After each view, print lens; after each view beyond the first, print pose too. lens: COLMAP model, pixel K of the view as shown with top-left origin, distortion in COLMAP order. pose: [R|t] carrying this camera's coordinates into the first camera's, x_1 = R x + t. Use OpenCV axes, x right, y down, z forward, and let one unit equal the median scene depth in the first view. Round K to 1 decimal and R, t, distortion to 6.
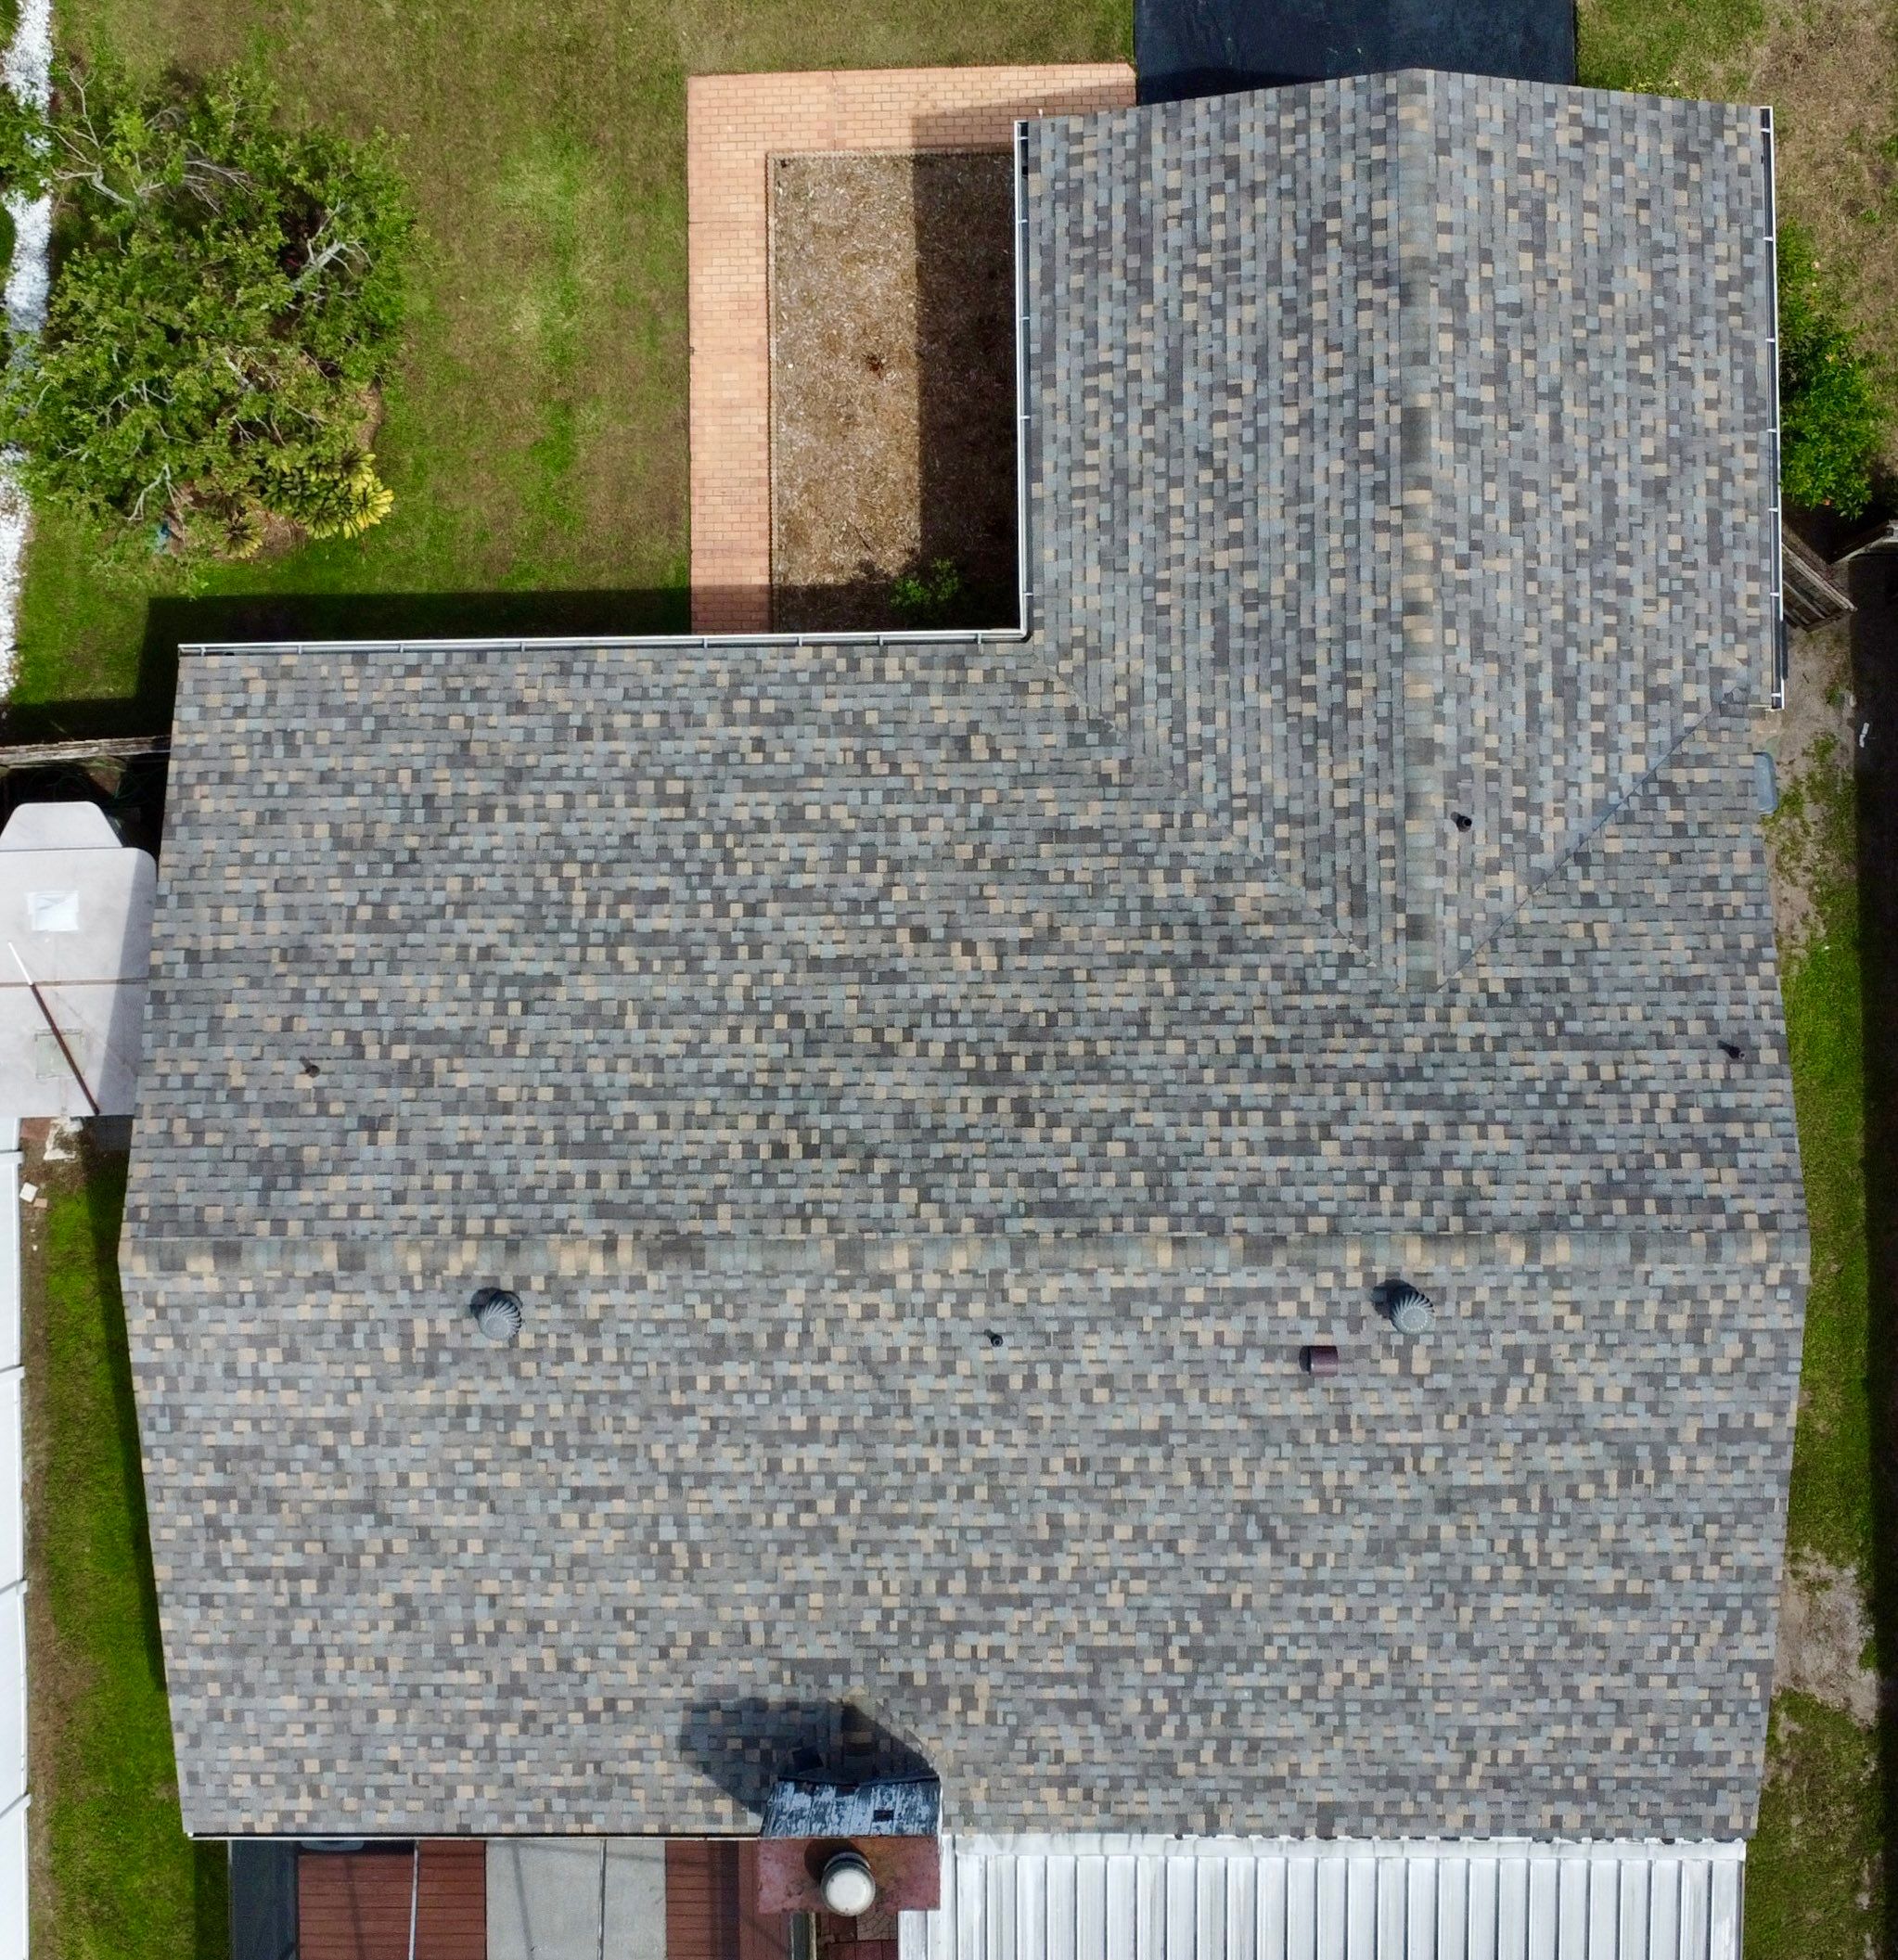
lens RADIAL K [[2675.4, 0, 884.5], [0, 2675.4, 996.0], [0, 0, 1]] dist [-0.022070, 0.000000]
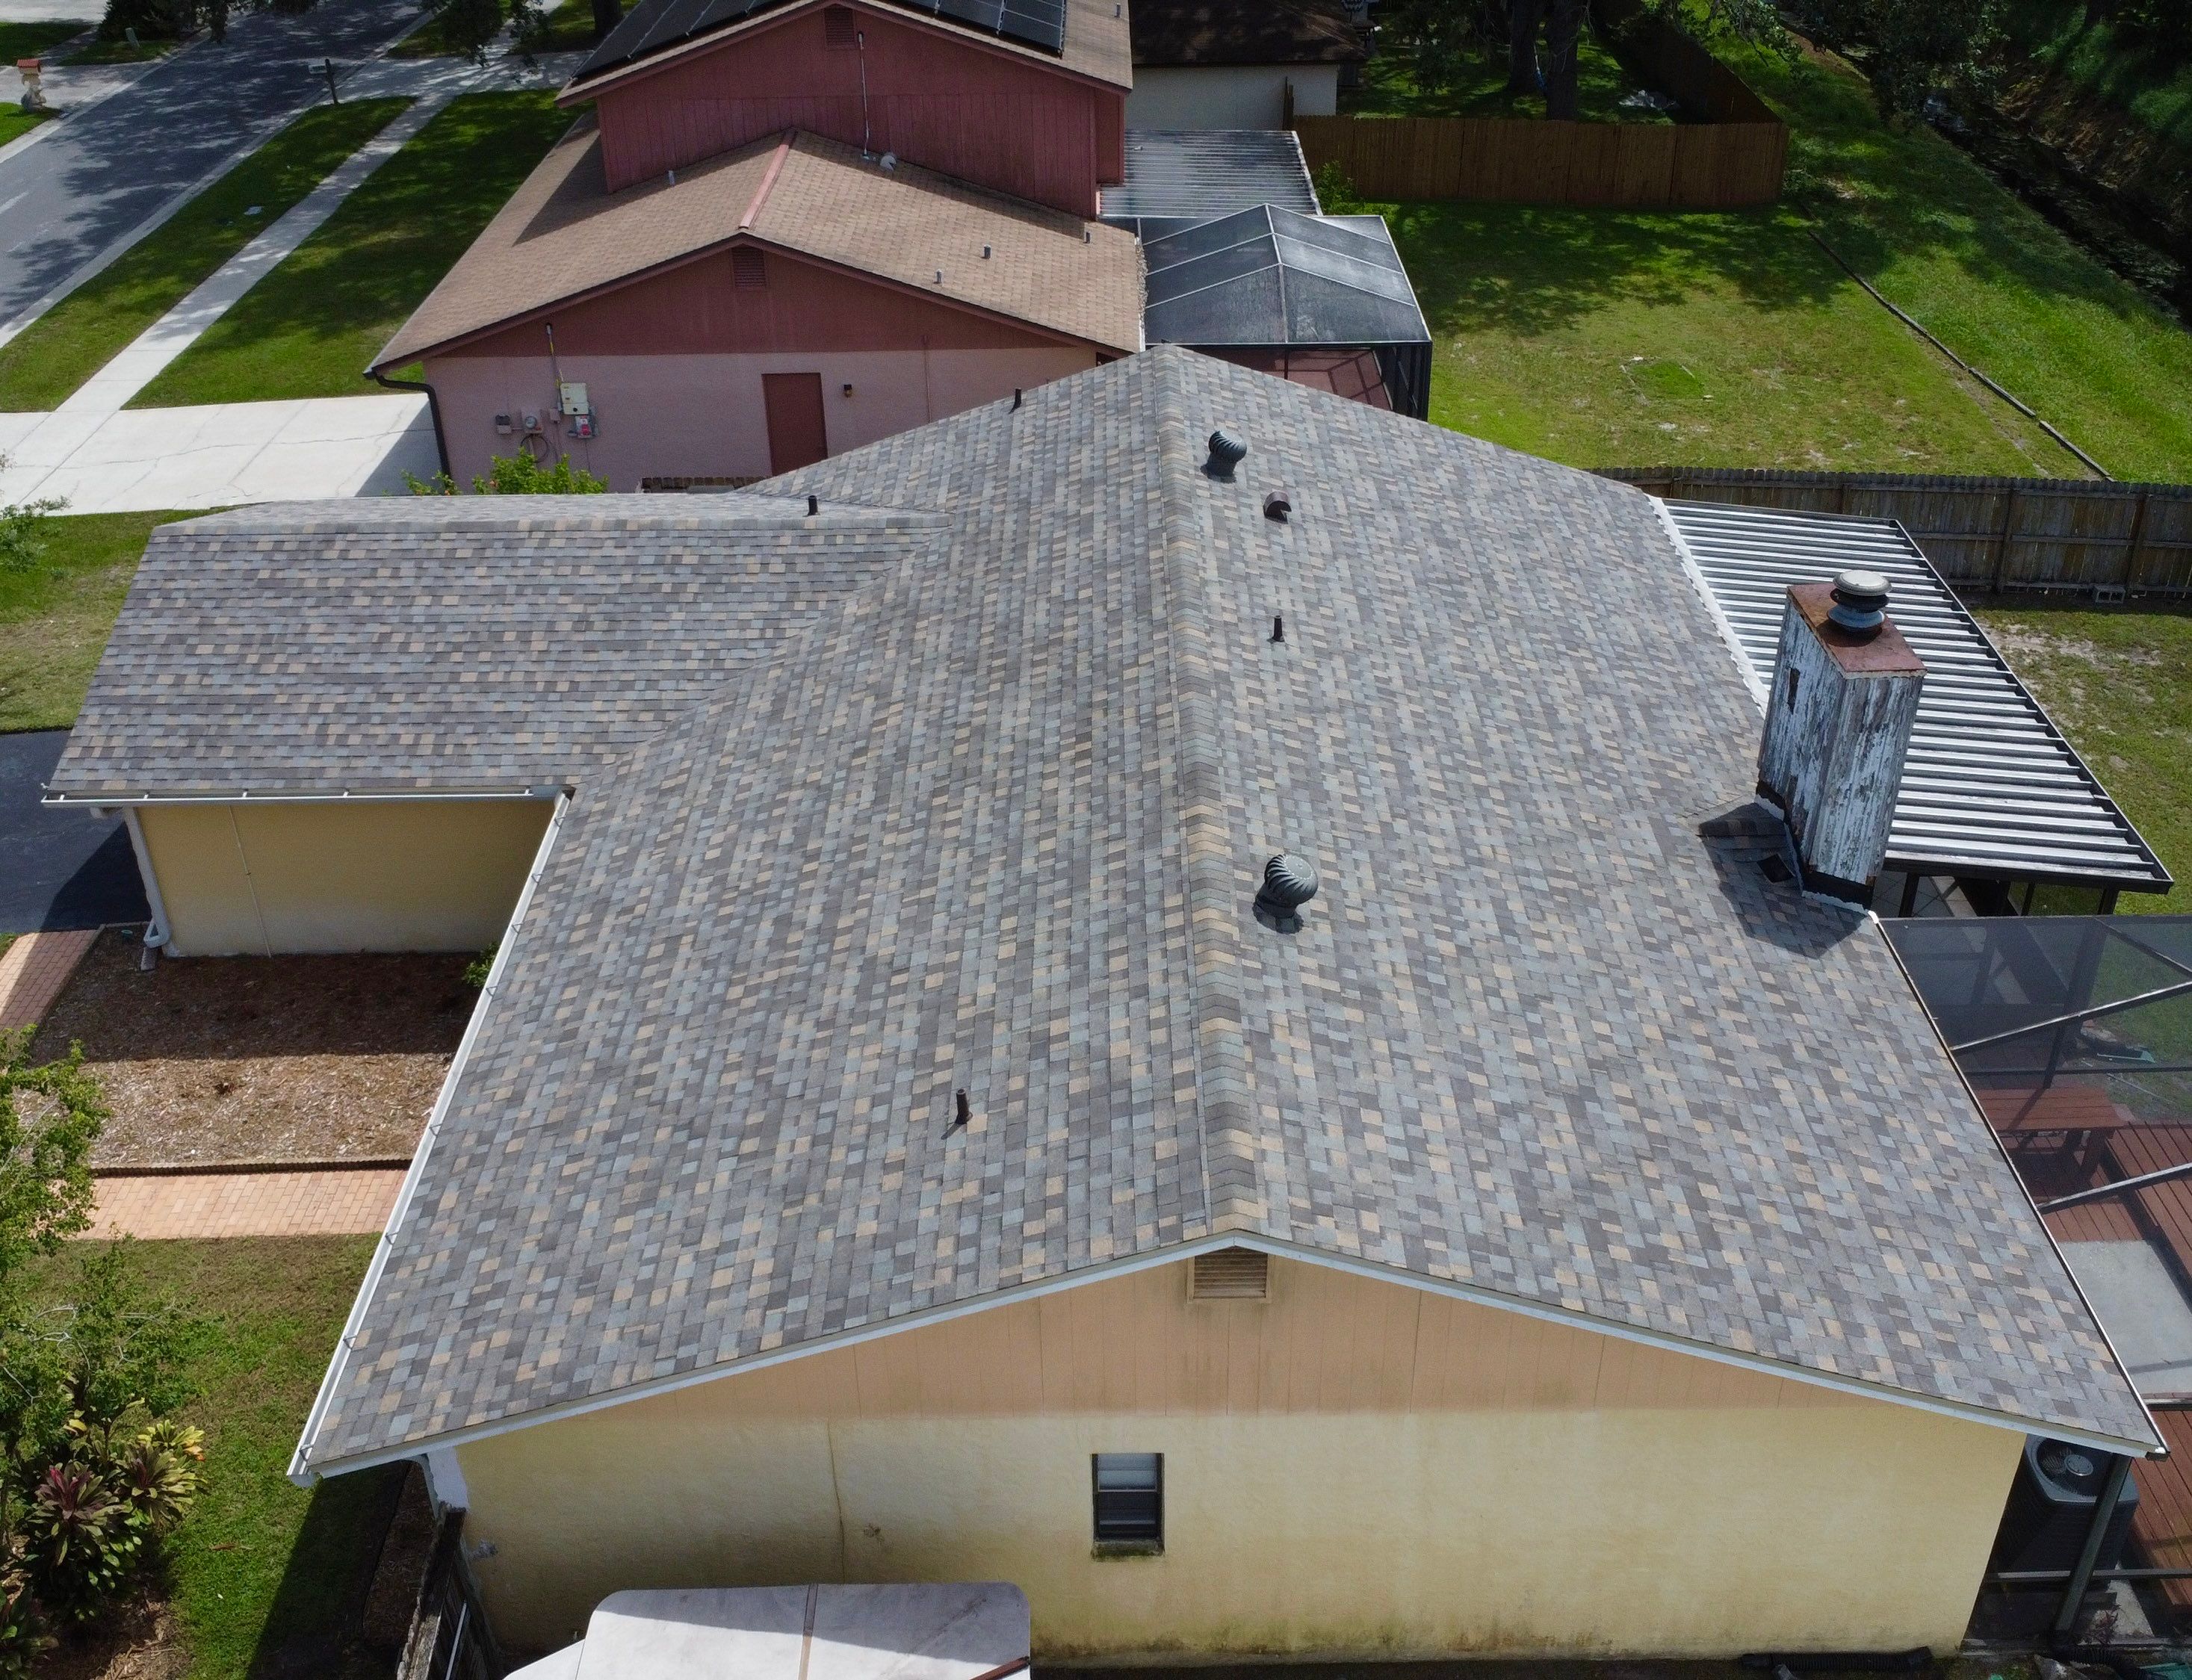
lens RADIAL K [[2152.0, 0, 1092.0], [0, 2152.0, 826.3], [0, 0, 1]] dist [-0.025613, 0.000000]
pose [[0.010615, -0.493802, 0.869510, -0.656185], [0.999935, 0.008846, -0.007184, 0.064273], [-0.004144, 0.869529, 0.493864, 0.645068]]
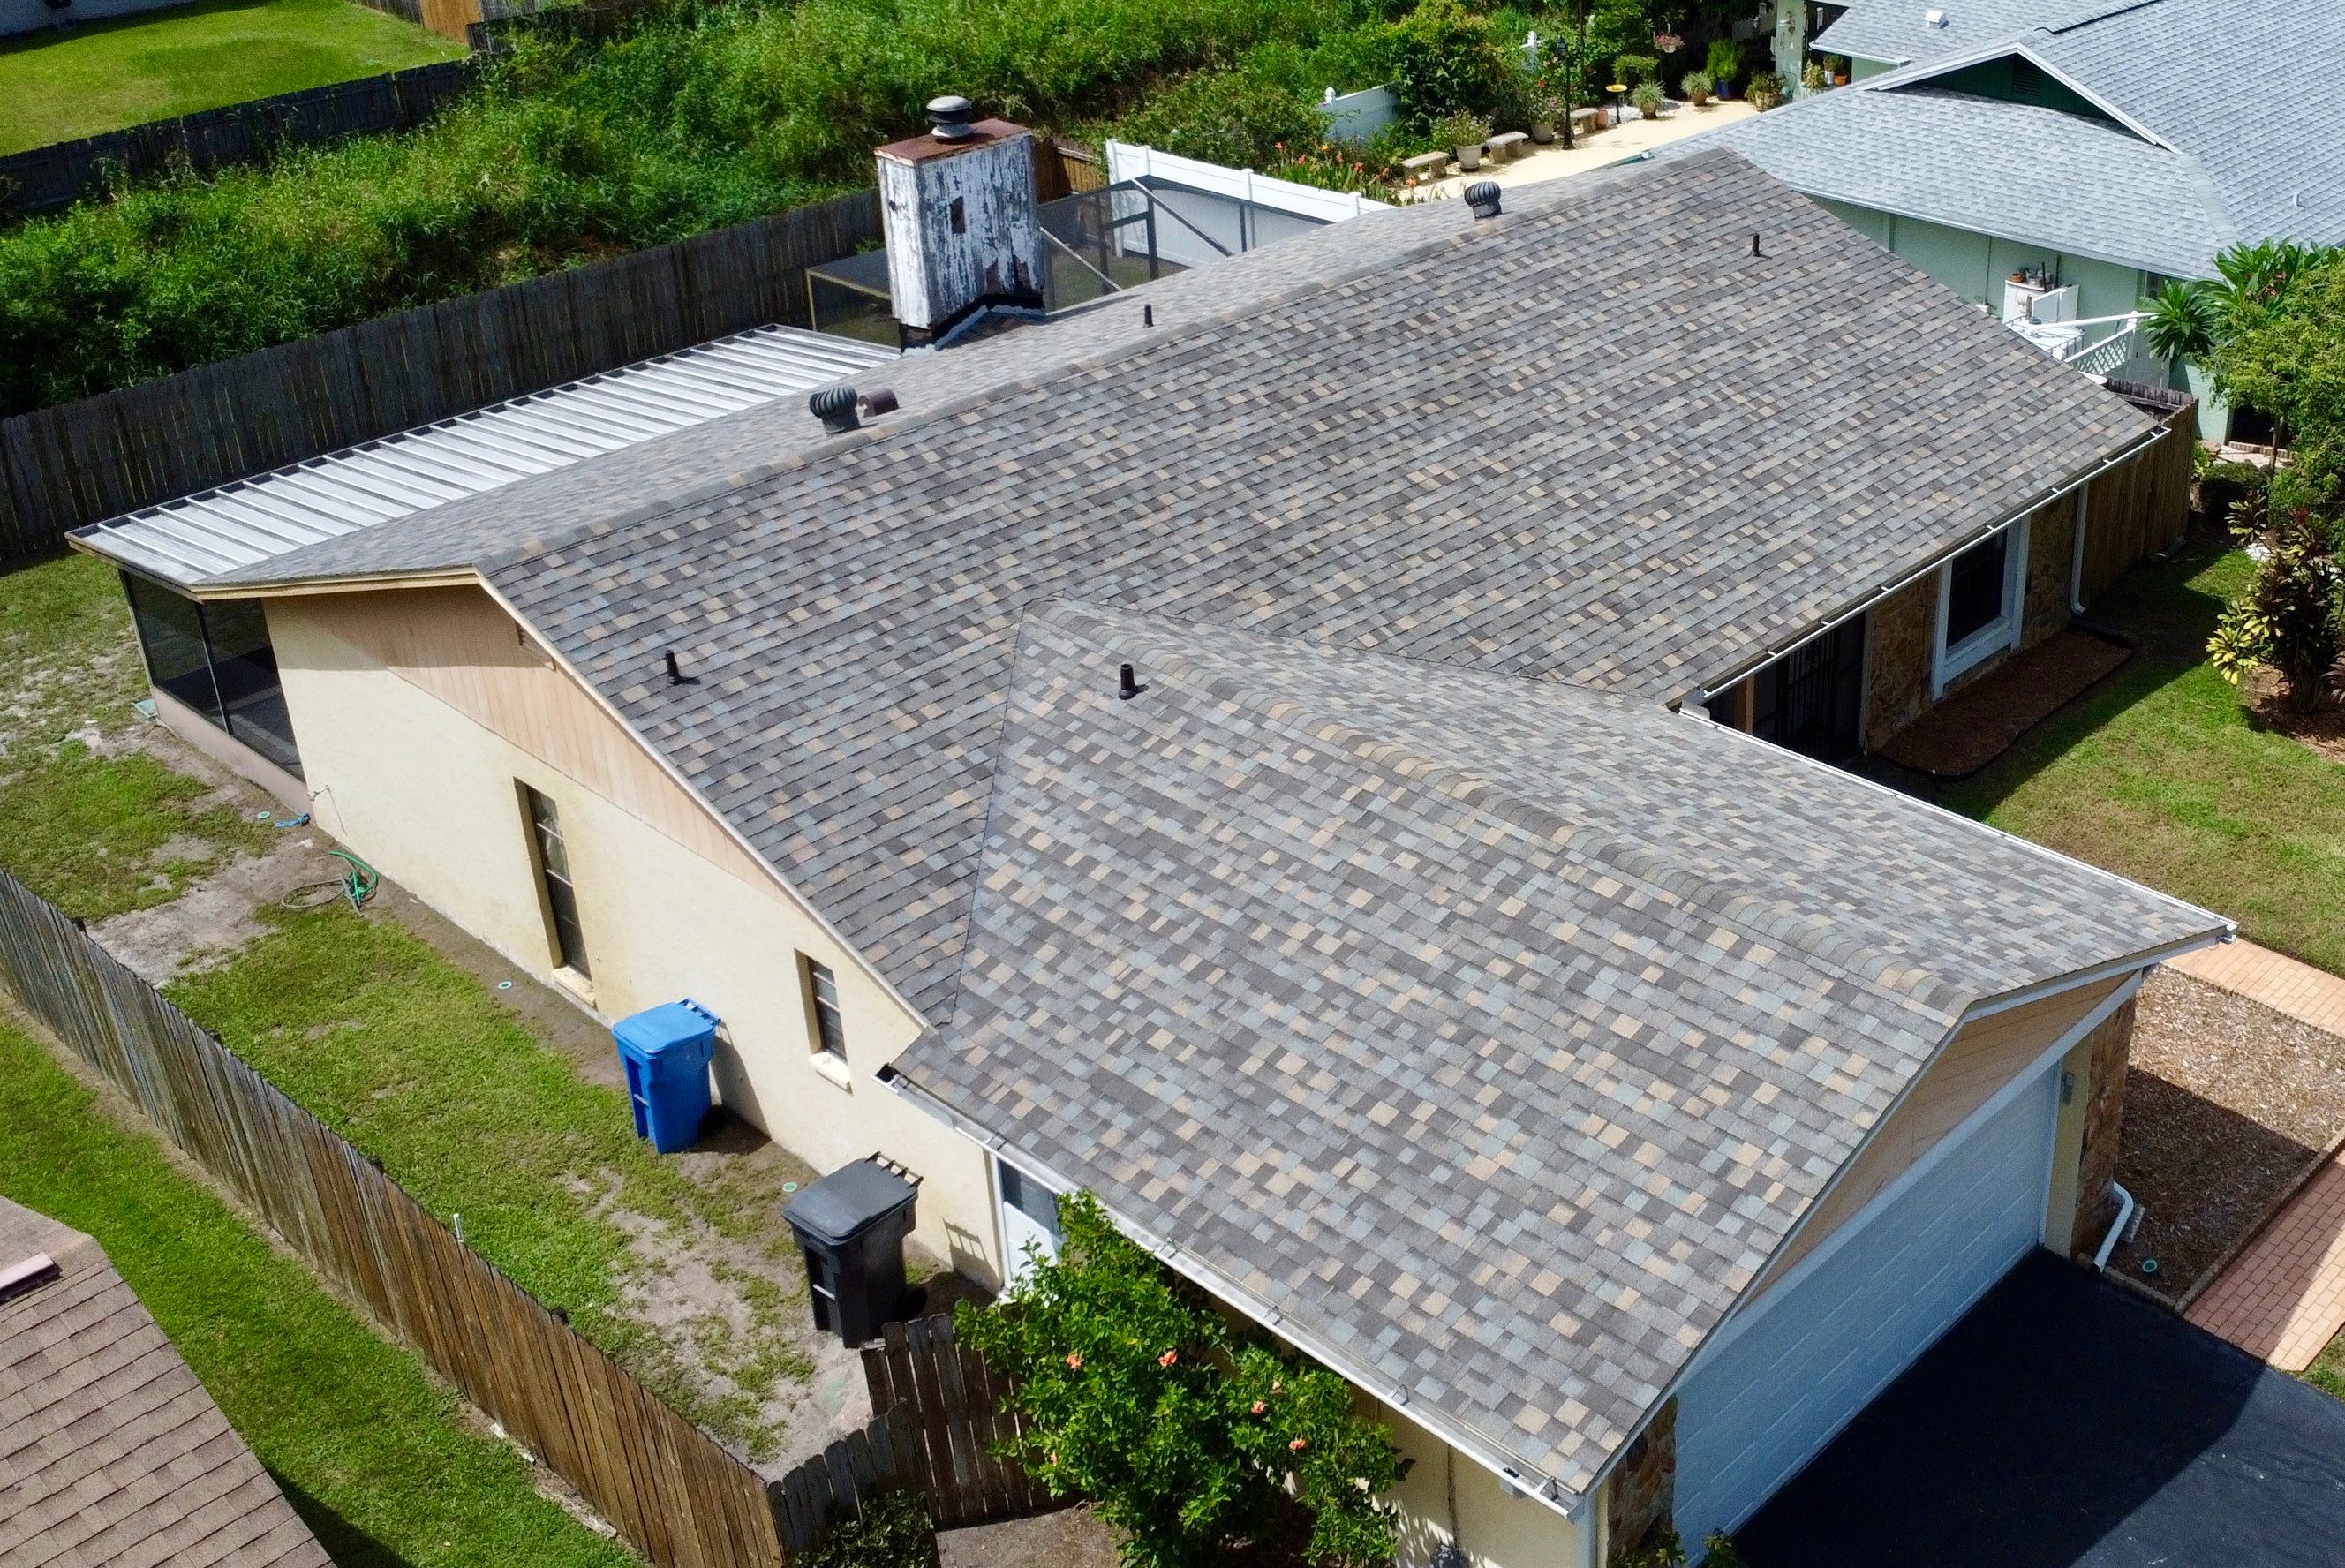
lens RADIAL K [[2574.8, 0, 1568.9], [0, 2574.8, 664.7], [0, 0, 1]] dist [-0.018403, 0.000000]
pose [[-0.653641, 0.368279, -0.661154, 0.625900], [-0.755998, -0.277407, 0.592885, -0.607083], [0.034938, 0.887365, 0.459742, 0.636015]]
